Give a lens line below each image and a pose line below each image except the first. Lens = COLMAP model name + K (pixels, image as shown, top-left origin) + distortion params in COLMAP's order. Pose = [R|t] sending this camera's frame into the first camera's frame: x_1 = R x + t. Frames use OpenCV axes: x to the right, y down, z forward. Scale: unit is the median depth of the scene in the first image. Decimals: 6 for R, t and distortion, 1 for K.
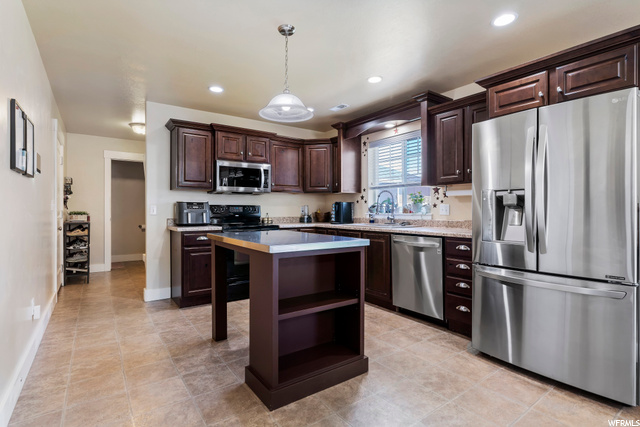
lens RADIAL K [[315.7, 0, 321.0], [0, 315.7, 218.4], [0, 0, 1]] dist [-0.003505, 0.001692]
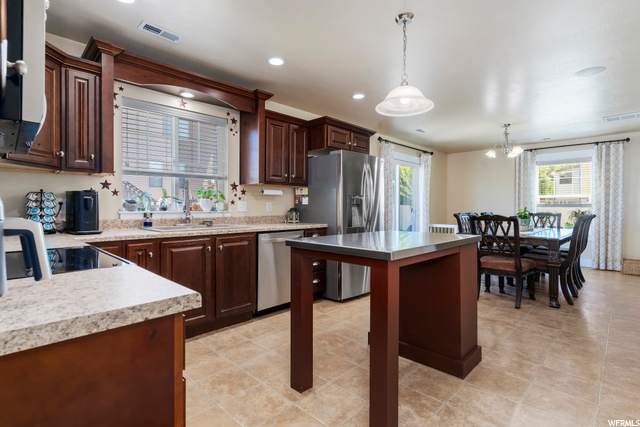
lens RADIAL K [[315.7, 0, 319.3], [0, 315.7, 206.4], [0, 0, 1]] dist [-0.003505, 0.001692]
pose [[-0.173871, 0.002450, 0.984765, -0.695605], [0.026548, 0.999645, 0.002201, -0.024081], [-0.984410, 0.026526, -0.173875, 0.977108]]
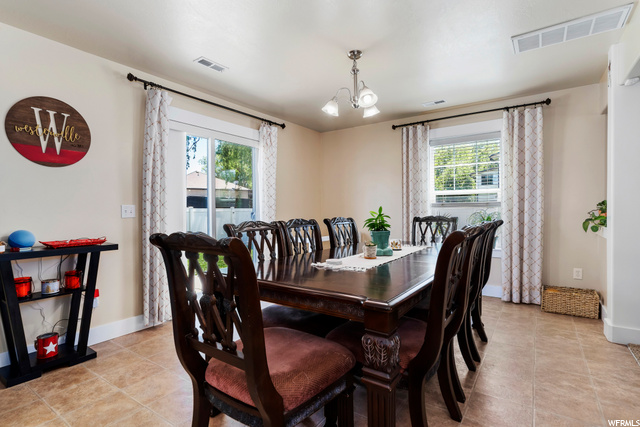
lens RADIAL K [[315.7, 0, 325.8], [0, 315.7, 210.6], [0, 0, 1]] dist [-0.003505, 0.001692]
pose [[-0.347010, 0.003714, 0.937854, -0.561911], [0.037504, 0.999247, 0.009920, -0.018309], [-0.937111, 0.038615, -0.346888, 0.801150]]
